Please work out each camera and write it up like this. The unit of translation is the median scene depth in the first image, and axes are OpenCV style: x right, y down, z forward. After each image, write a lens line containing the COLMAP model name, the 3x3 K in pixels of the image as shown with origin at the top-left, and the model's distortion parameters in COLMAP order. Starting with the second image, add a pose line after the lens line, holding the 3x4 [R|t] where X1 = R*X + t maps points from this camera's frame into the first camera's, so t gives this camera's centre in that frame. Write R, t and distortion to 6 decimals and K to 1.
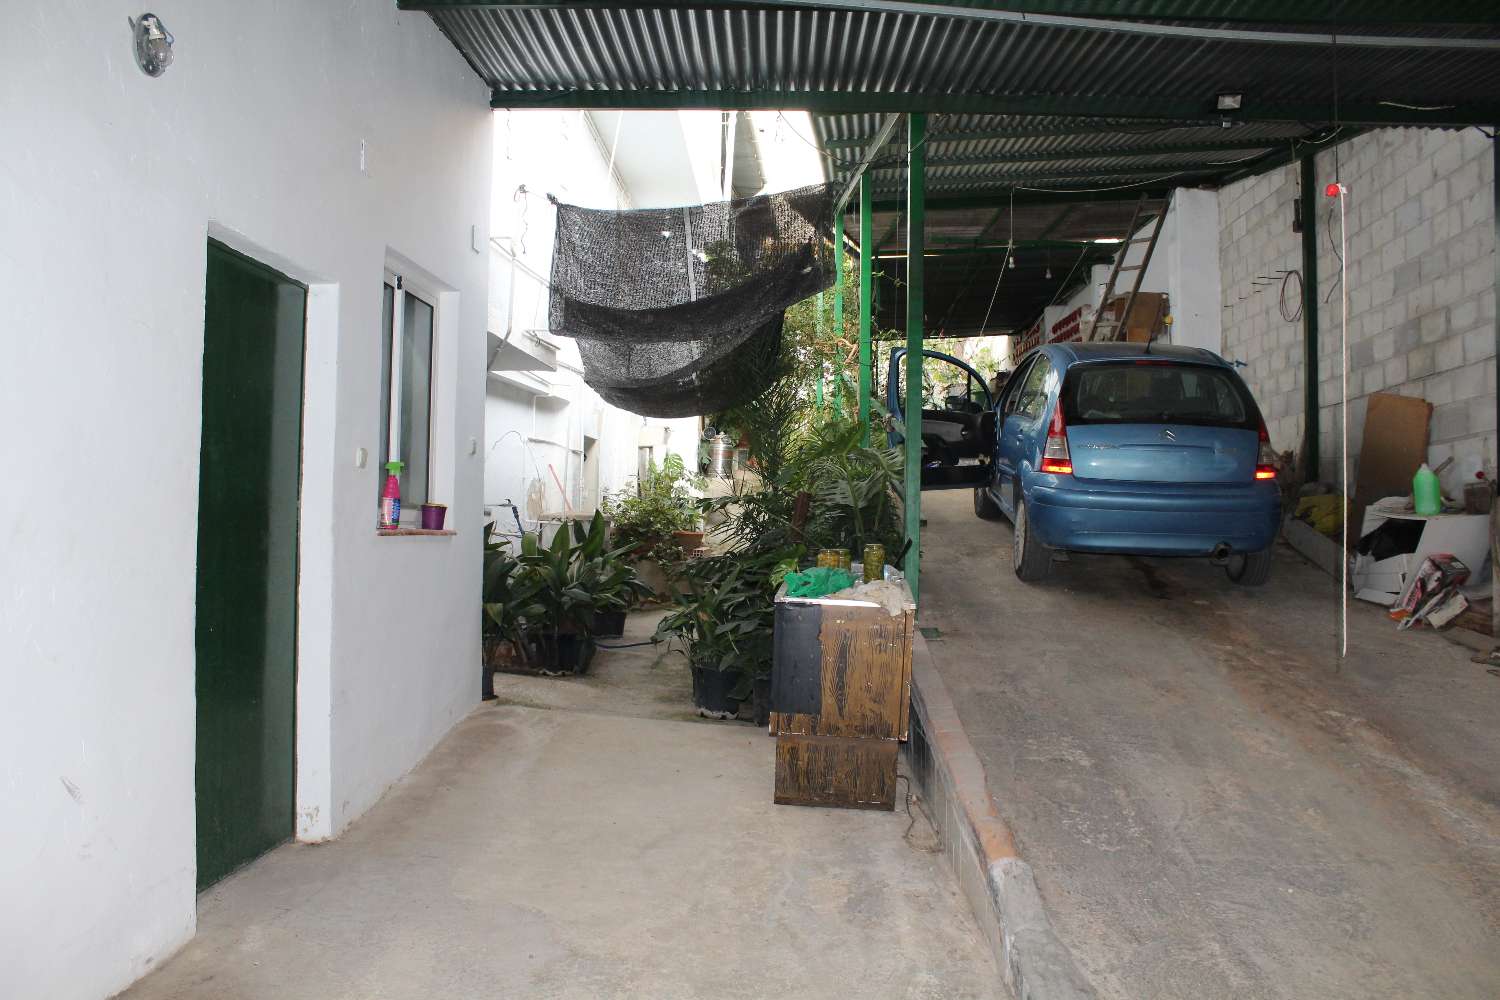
lens RADIAL K [[1254.5, 0, 753.8], [0, 1254.5, 506.0], [0, 0, 1]] dist [-0.162422, 0.148082]
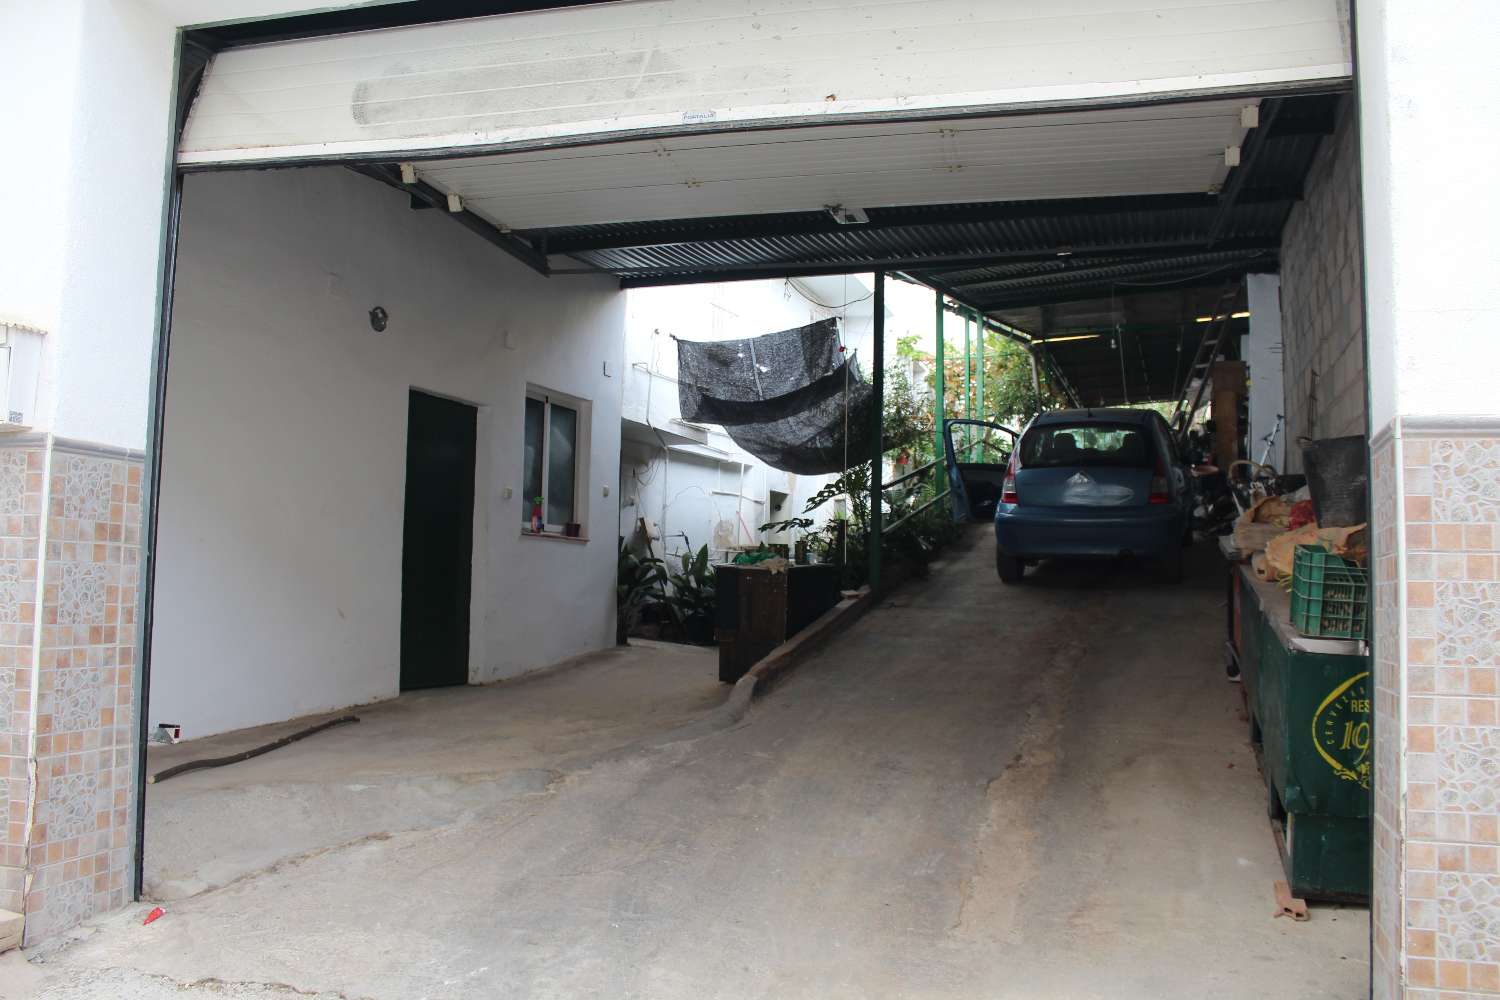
lens RADIAL K [[1254.5, 0, 741.4], [0, 1254.5, 504.7], [0, 0, 1]] dist [-0.162422, 0.148082]
pose [[0.948305, -0.021003, -0.316664, 0.425995], [0.002652, 0.998297, -0.058270, 0.061784], [0.317348, 0.054418, 0.946746, -0.487289]]
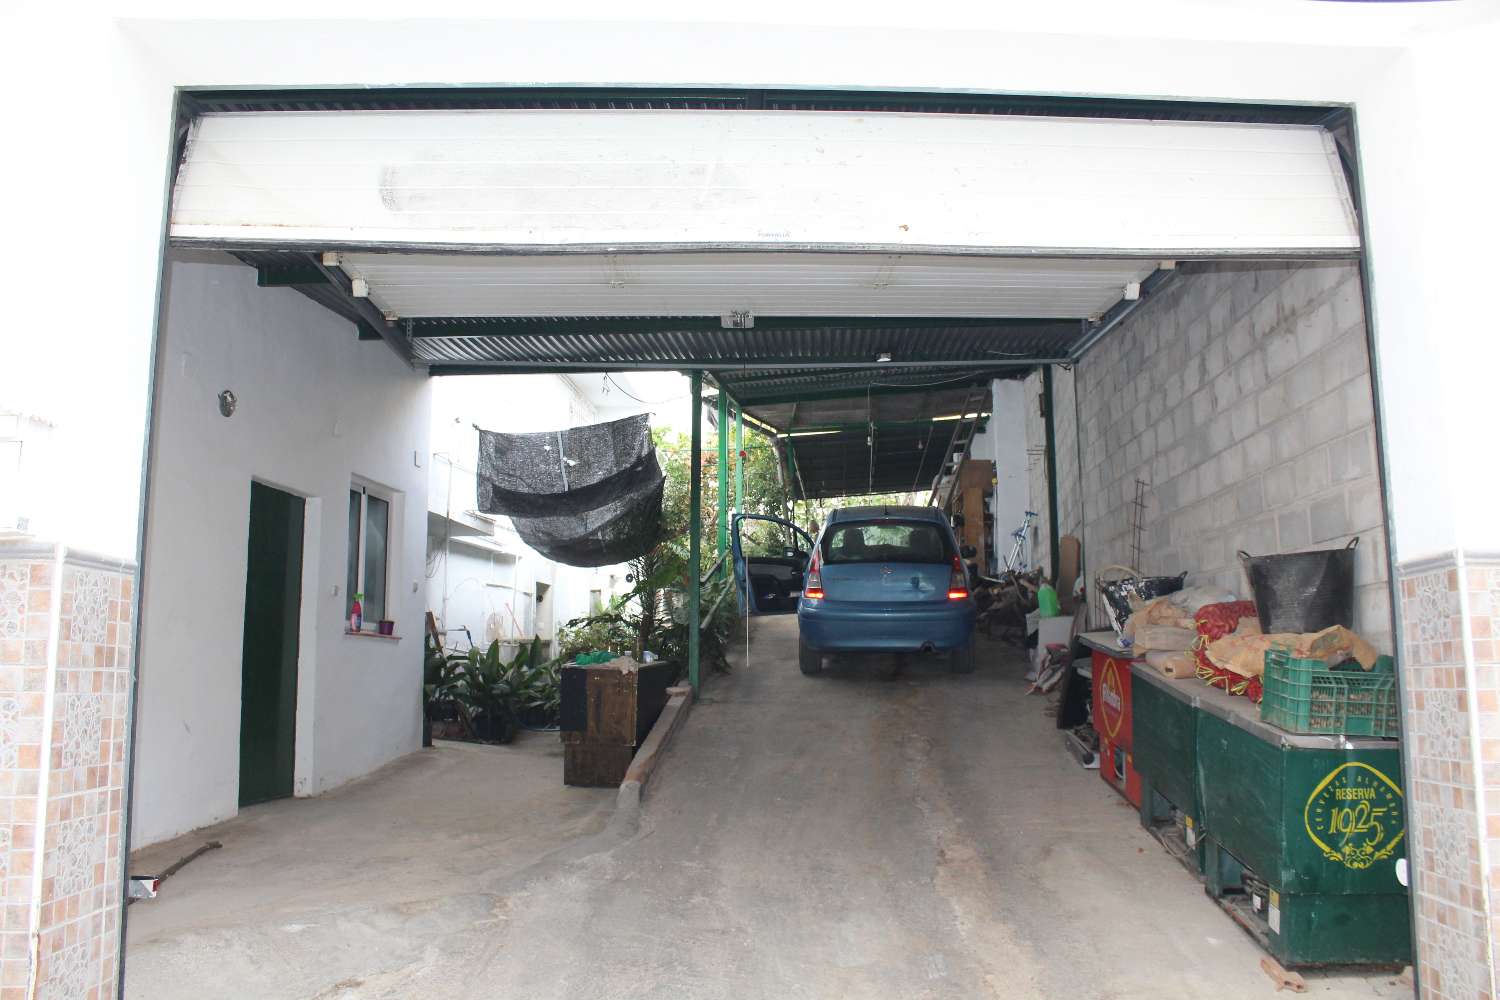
lens RADIAL K [[1254.5, 0, 747.2], [0, 1254.5, 501.7], [0, 0, 1]] dist [-0.162422, 0.148082]
pose [[0.998475, -0.025468, -0.048978, 0.251543], [0.019263, 0.992190, -0.123239, 0.044293], [0.051734, 0.122108, 0.991168, -0.520253]]
